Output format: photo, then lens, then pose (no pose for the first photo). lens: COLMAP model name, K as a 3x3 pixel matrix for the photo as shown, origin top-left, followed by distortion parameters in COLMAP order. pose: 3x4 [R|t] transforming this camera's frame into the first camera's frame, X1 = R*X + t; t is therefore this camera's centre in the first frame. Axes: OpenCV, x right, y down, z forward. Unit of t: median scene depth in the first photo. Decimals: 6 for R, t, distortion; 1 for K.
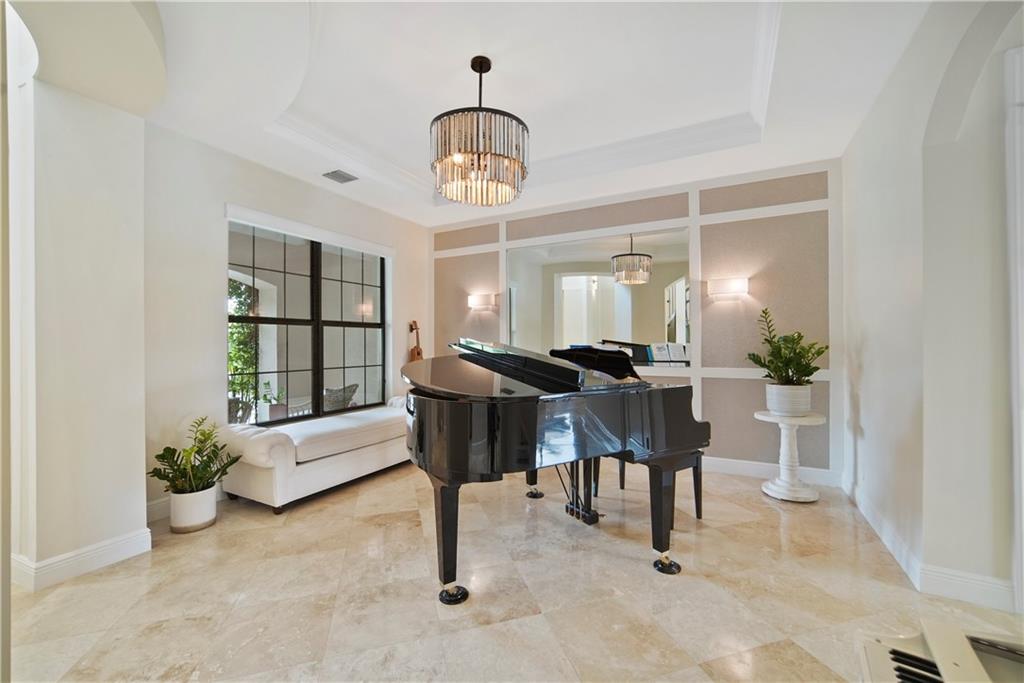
lens RADIAL K [[413.3, 0, 512.0], [0, 413.3, 341.5], [0, 0, 1]] dist [-0.025127, 0.016105]
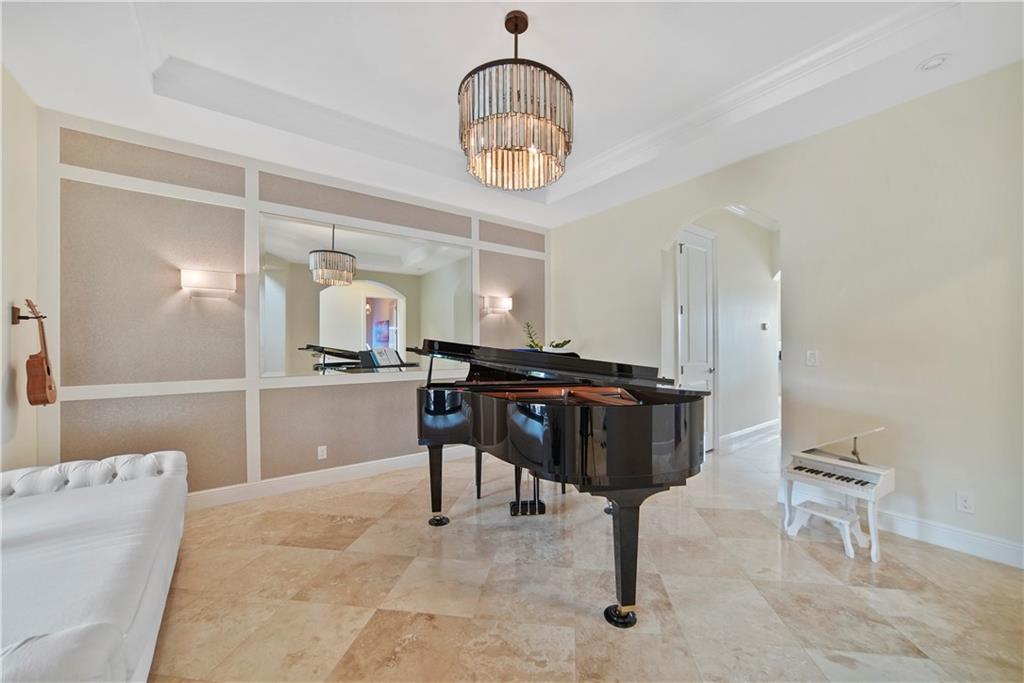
lens RADIAL K [[390.7, 0, 514.9], [0, 390.7, 346.5], [0, 0, 1]] dist [-0.027657, 0.009389]
pose [[0.415134, 0.002354, 0.909757, -0.603304], [0.002628, 0.999989, -0.003787, 0.007094], [-0.909757, 0.003963, 0.415123, 0.497498]]
